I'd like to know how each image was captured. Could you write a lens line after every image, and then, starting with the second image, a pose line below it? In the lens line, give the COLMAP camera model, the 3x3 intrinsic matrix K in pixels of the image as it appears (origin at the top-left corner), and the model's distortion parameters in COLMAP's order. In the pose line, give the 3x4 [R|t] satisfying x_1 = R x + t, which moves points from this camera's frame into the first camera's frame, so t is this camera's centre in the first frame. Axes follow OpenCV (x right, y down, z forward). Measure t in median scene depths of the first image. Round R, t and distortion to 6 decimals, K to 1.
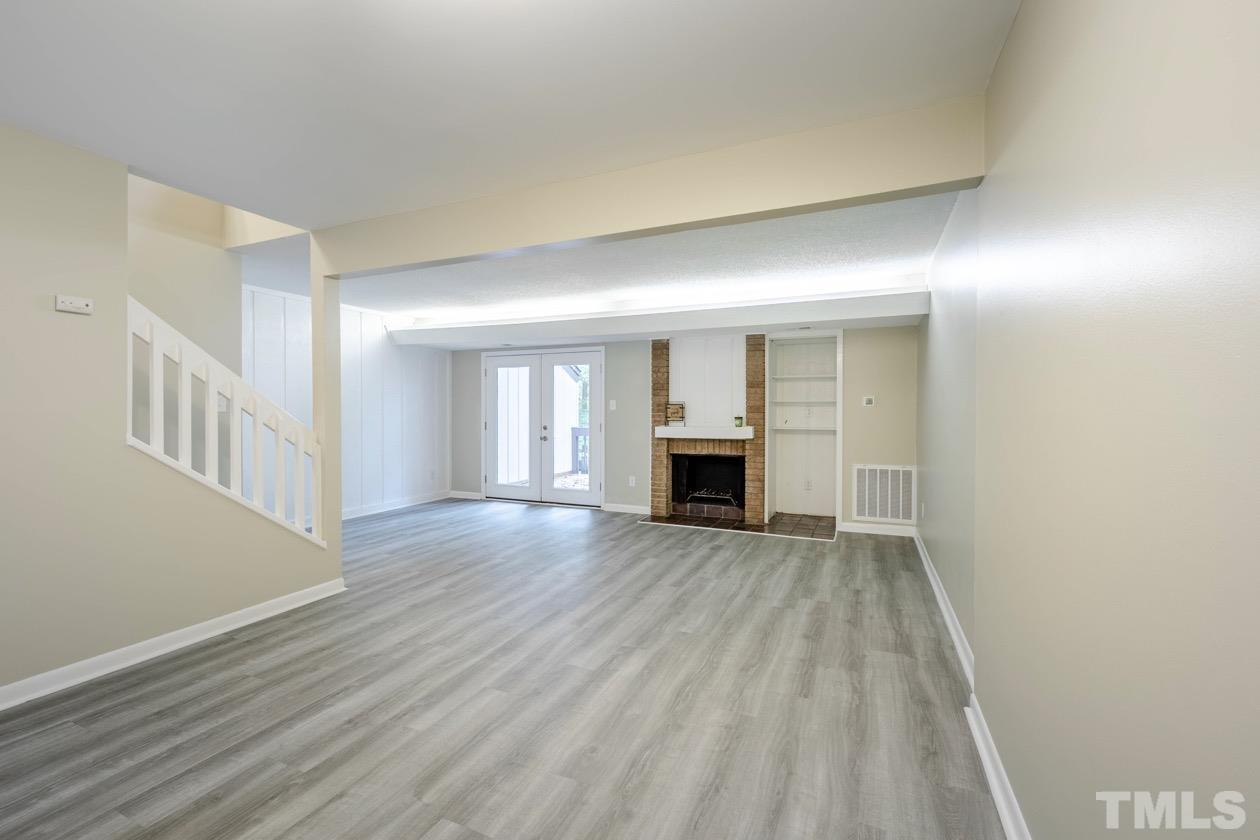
lens RADIAL K [[539.4, 0, 615.8], [0, 539.4, 416.8], [0, 0, 1]] dist [-0.001255, 0.000215]
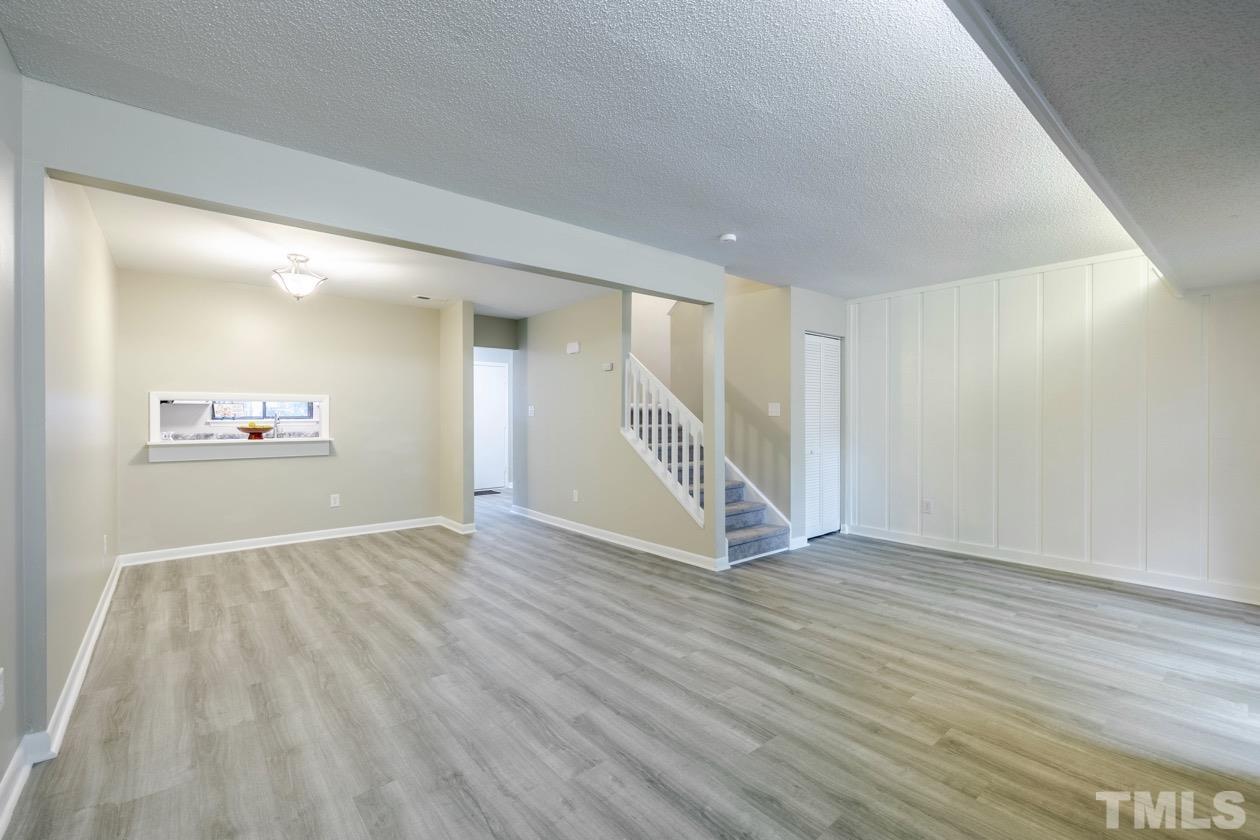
lens RADIAL K [[539.4, 0, 627.0], [0, 539.4, 413.0], [0, 0, 1]] dist [-0.001255, 0.000215]
pose [[-0.427181, -0.005616, -0.904148, 0.535645], [-0.009369, 0.999955, -0.001784, -0.011021], [0.904117, 0.007709, -0.427215, 1.131798]]
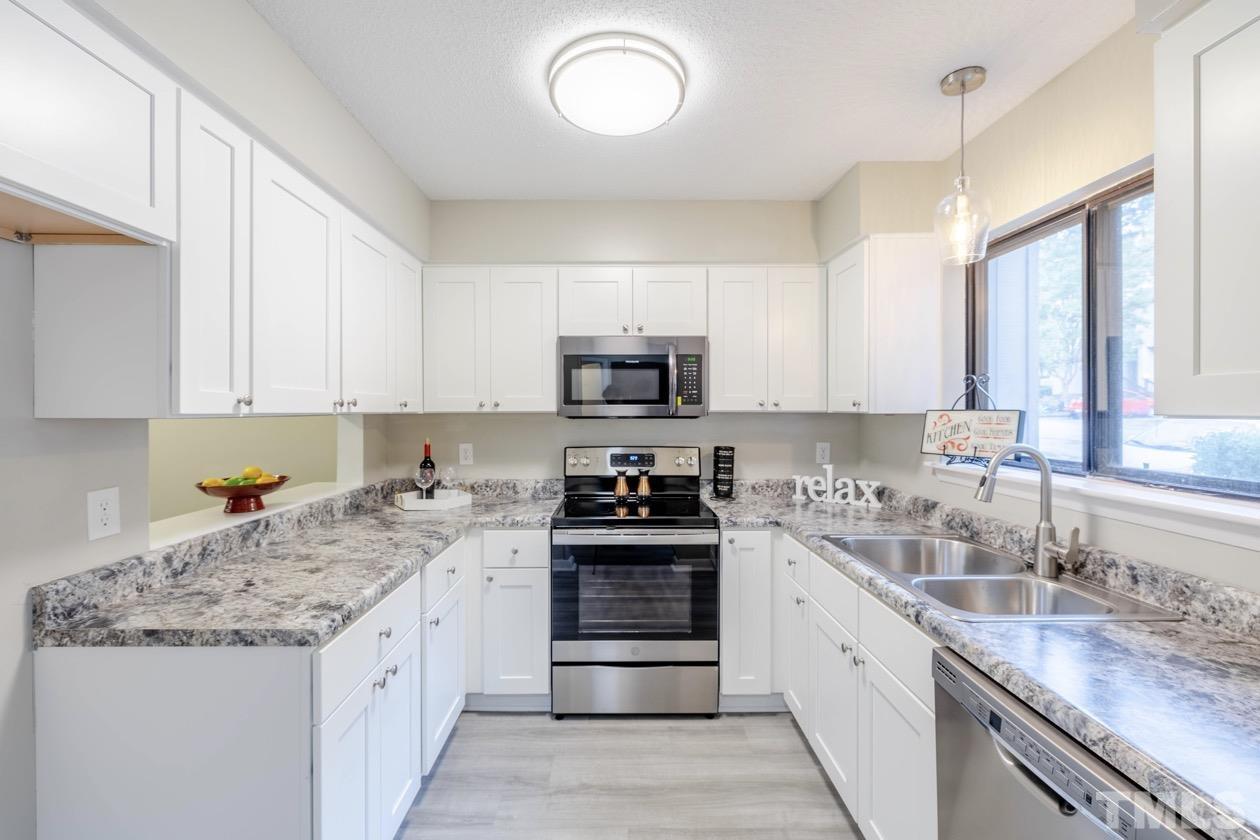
lens RADIAL K [[539.4, 0, 621.7], [0, 539.4, 410.3], [0, 0, 1]] dist [-0.001255, 0.000215]
pose [[-0.420659, -0.003162, 0.907213, -0.737408], [0.008301, 0.999939, 0.007334, -0.036131], [-0.907181, 0.010617, -0.420607, -0.193271]]
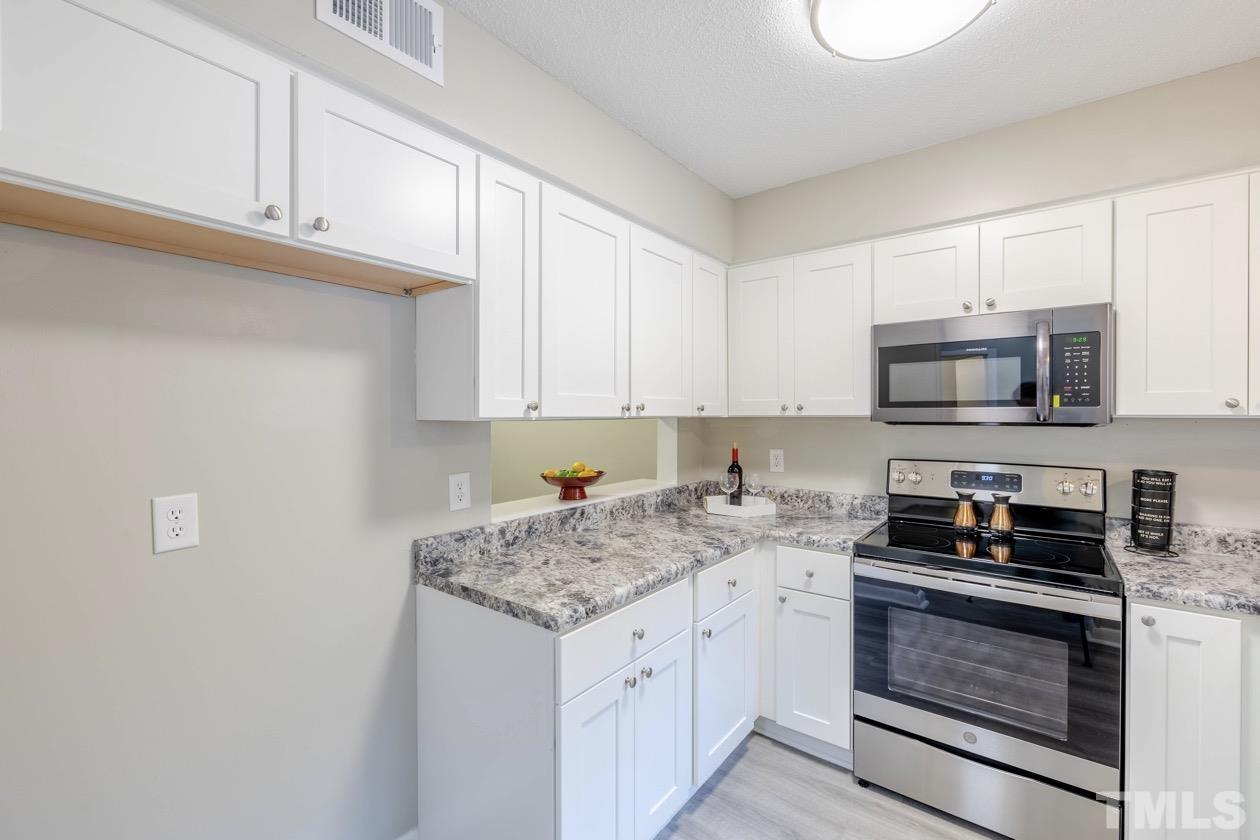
lens RADIAL K [[539.4, 0, 623.0], [0, 539.4, 415.4], [0, 0, 1]] dist [-0.001255, 0.000215]
pose [[0.230347, -0.006772, 0.973085, -0.702025], [0.010505, 0.999935, 0.004472, -0.035998], [-0.973052, 0.009192, 0.230403, -0.276085]]
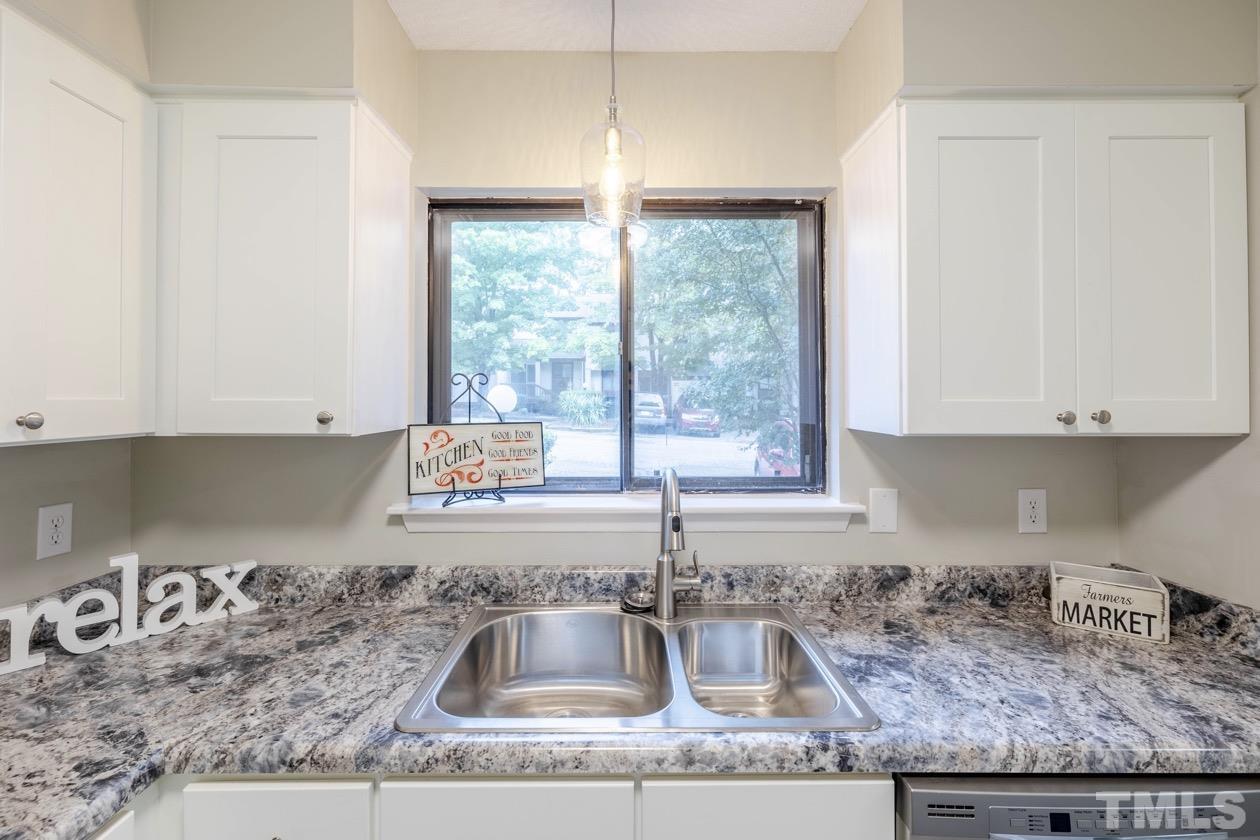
lens RADIAL K [[539.4, 0, 610.7], [0, 539.4, 390.2], [0, 0, 1]] dist [-0.001255, 0.000215]
pose [[-0.909290, -0.007424, -0.416096, -0.368542], [-0.005862, 0.999970, -0.005032, -0.050214], [0.416121, -0.002136, -0.909307, -0.328514]]
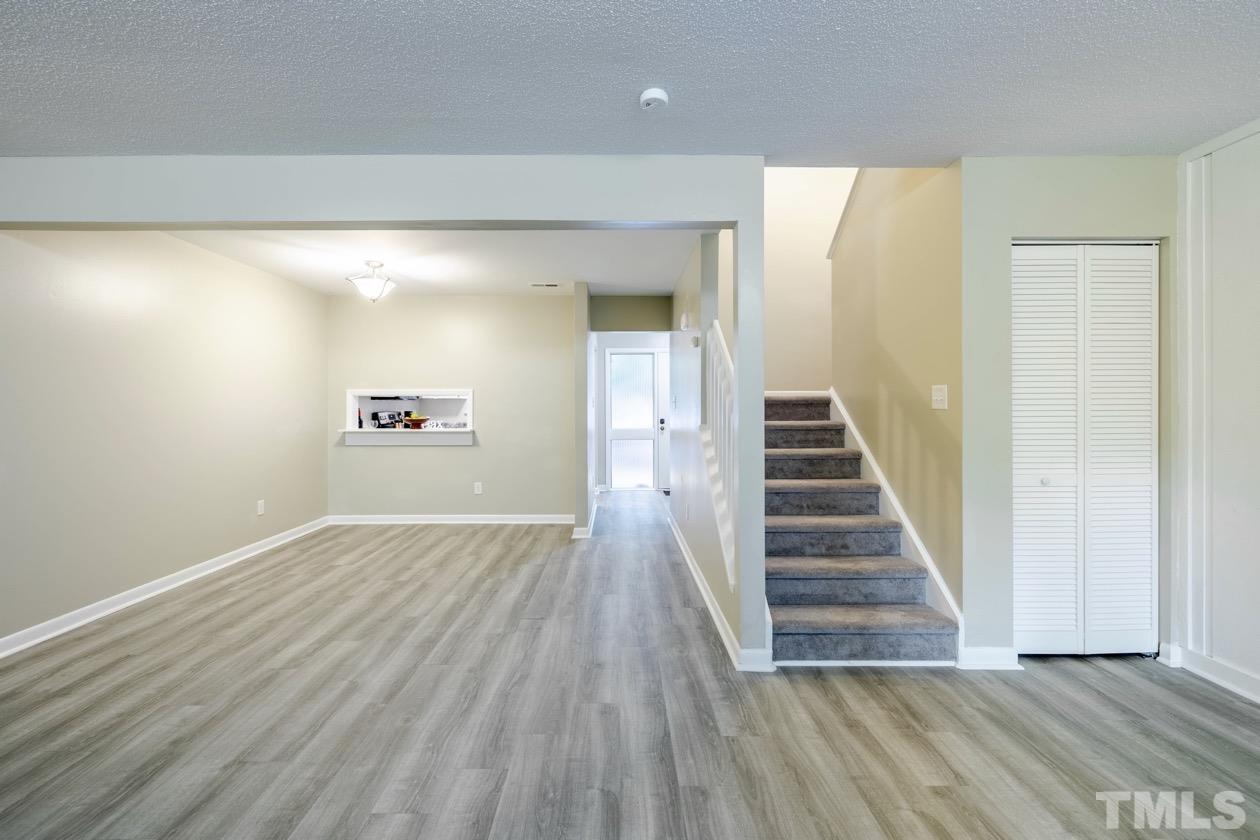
lens RADIAL K [[539.4, 0, 618.6], [0, 539.4, 406.8], [0, 0, 1]] dist [-0.001255, 0.000215]
pose [[-0.906430, 0.000046, -0.422356, -0.061748], [-0.003527, 0.999964, 0.007679, -0.015943], [0.422342, 0.008450, -0.906397, 1.336094]]
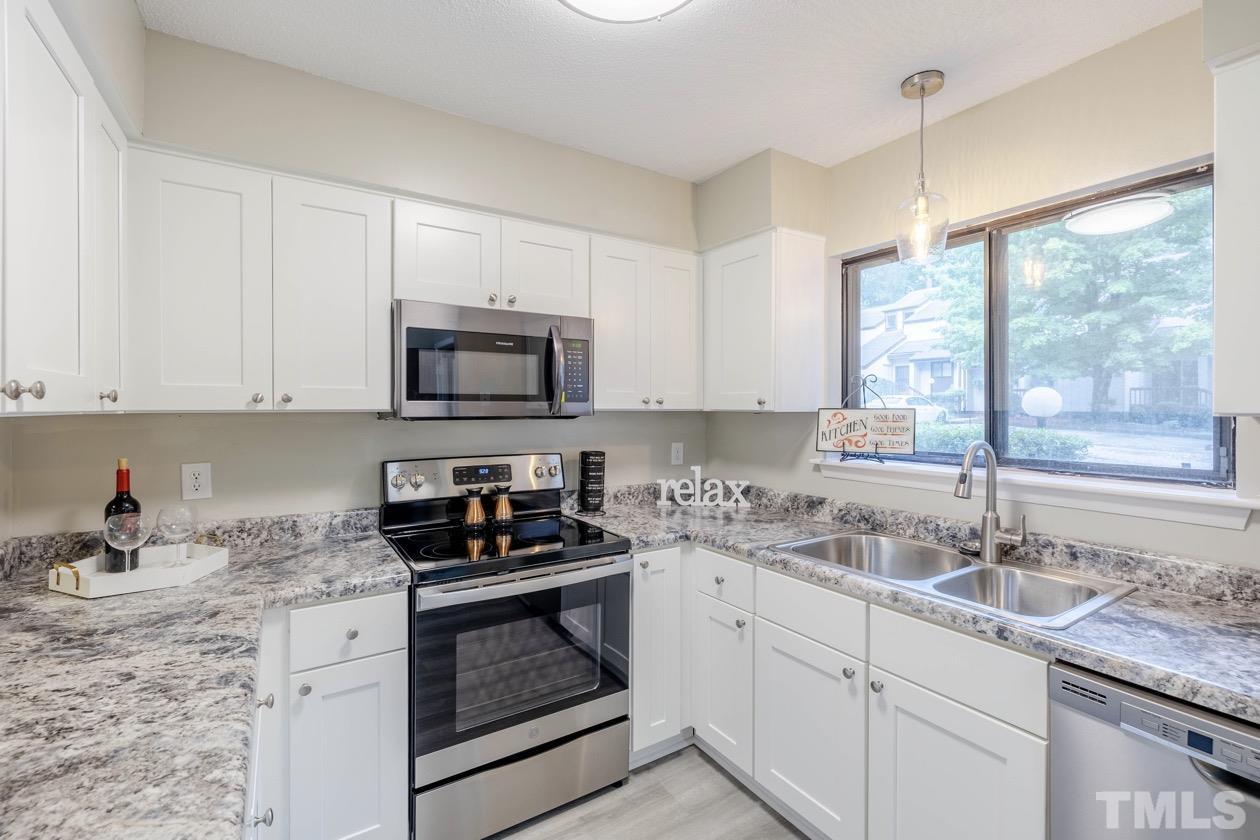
lens RADIAL K [[539.4, 0, 620.5], [0, 539.4, 408.3], [0, 0, 1]] dist [-0.001255, 0.000215]
pose [[-0.840761, -0.003580, 0.541395, -0.515011], [0.002034, 0.999950, 0.009771, -0.035881], [-0.541403, 0.009316, -0.840711, -0.128321]]
